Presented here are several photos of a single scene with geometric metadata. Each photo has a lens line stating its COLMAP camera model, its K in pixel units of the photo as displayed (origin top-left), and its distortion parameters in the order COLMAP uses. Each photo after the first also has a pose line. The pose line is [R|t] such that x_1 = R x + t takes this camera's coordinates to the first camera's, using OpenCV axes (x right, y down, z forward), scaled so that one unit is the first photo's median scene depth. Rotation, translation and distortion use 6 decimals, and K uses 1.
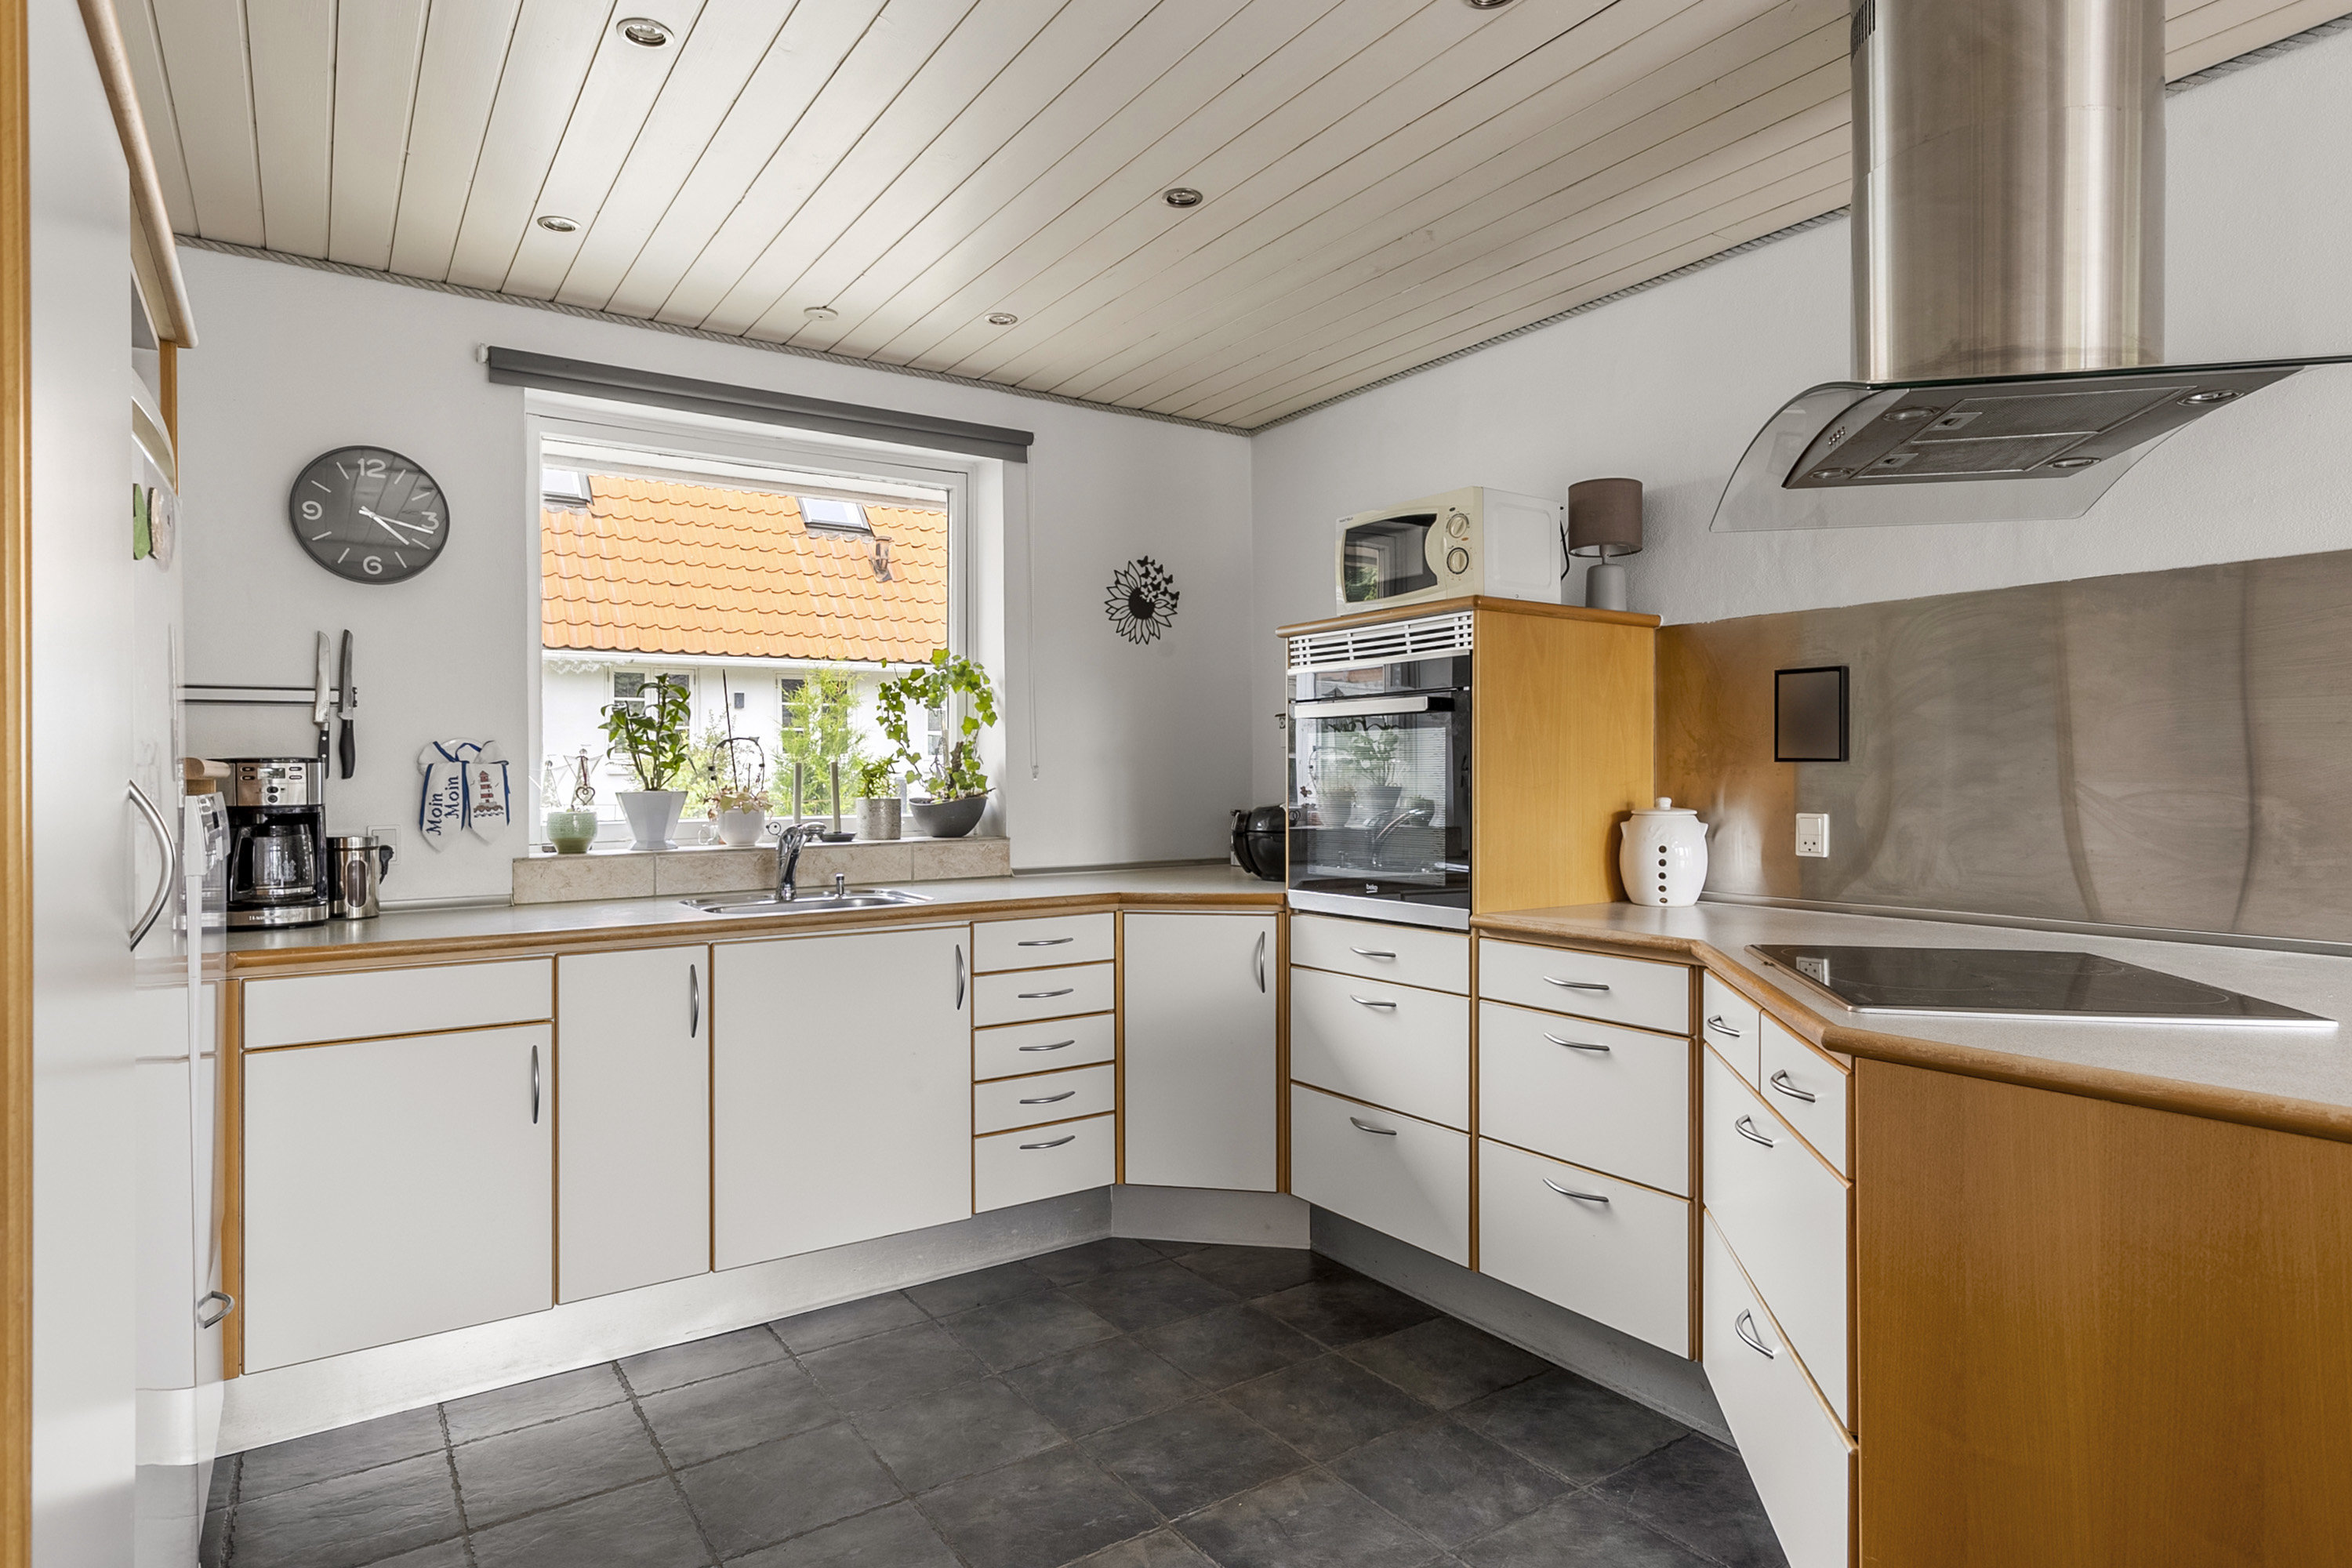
lens RADIAL K [[1270.2, 0, 1164.4], [0, 1270.2, 776.8], [0, 0, 1]] dist [0.004160, 0.001828]
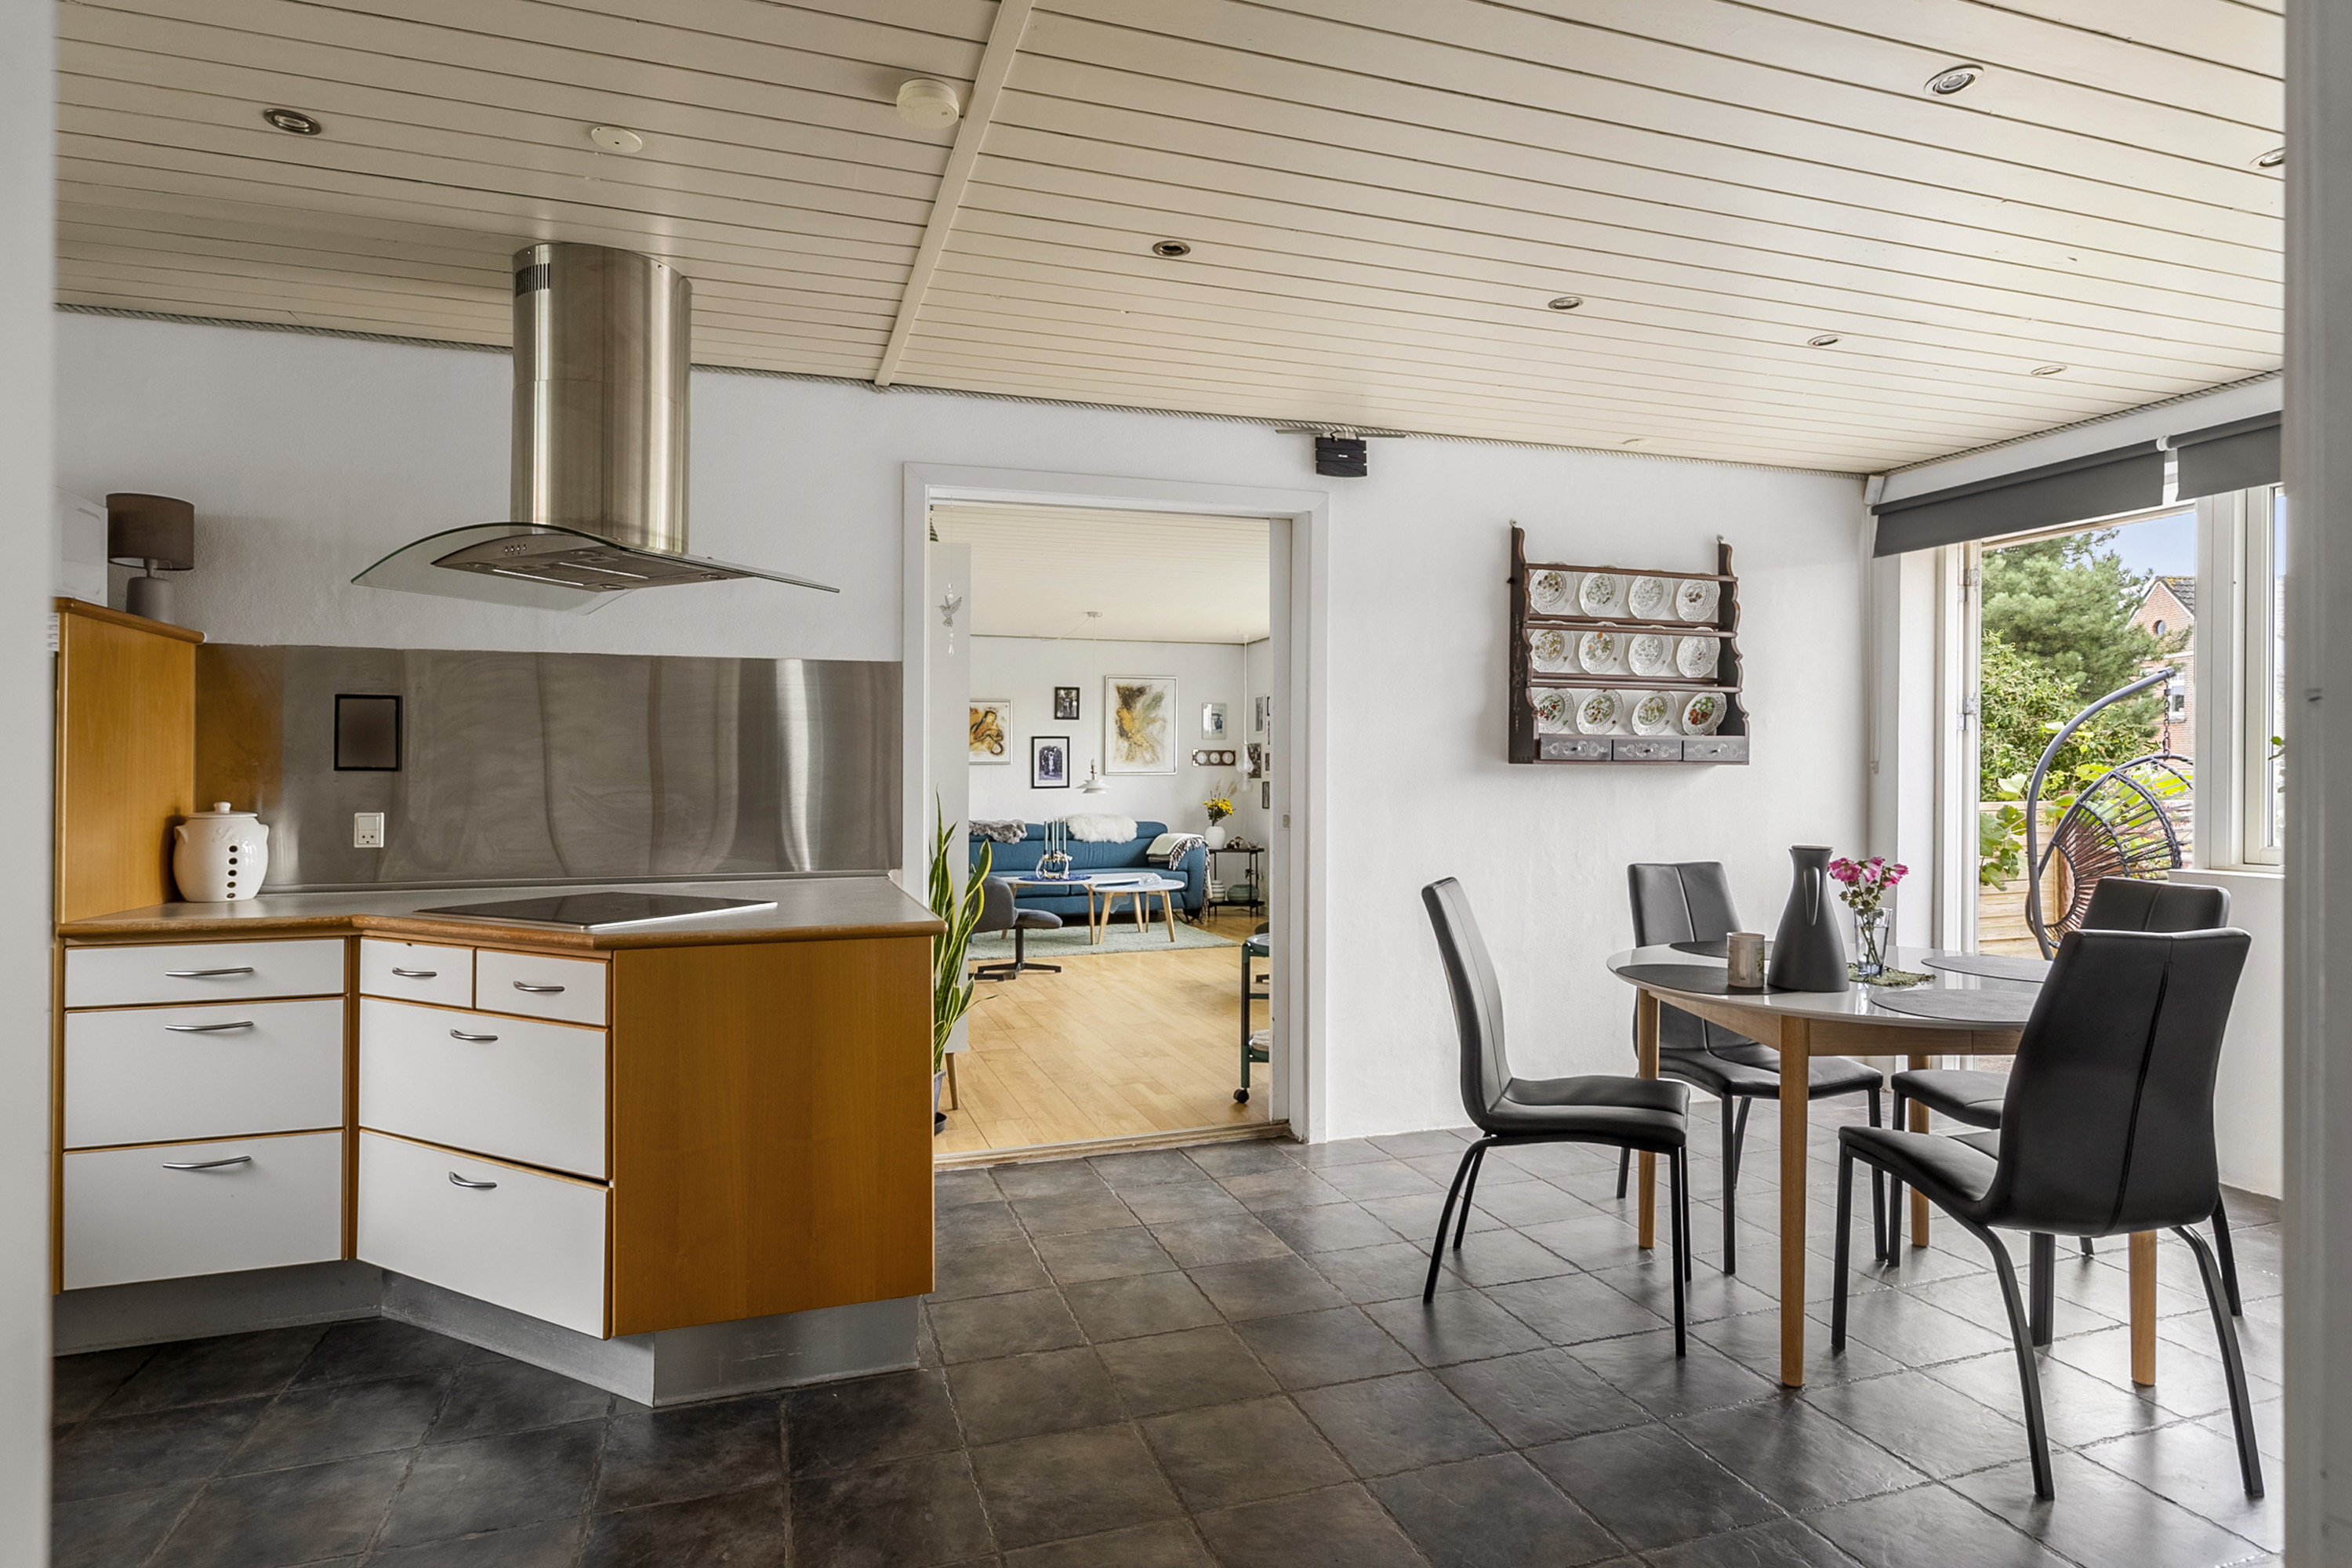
lens RADIAL K [[1269.0, 0, 1182.6], [0, 1269.0, 782.6], [0, 0, 1]] dist [0.001230, 0.000073]
pose [[0.256945, 0.003447, 0.966420, -0.489378], [0.001568, 0.999991, -0.003983, 0.005745], [-0.966425, 0.002539, 0.256937, -0.081411]]
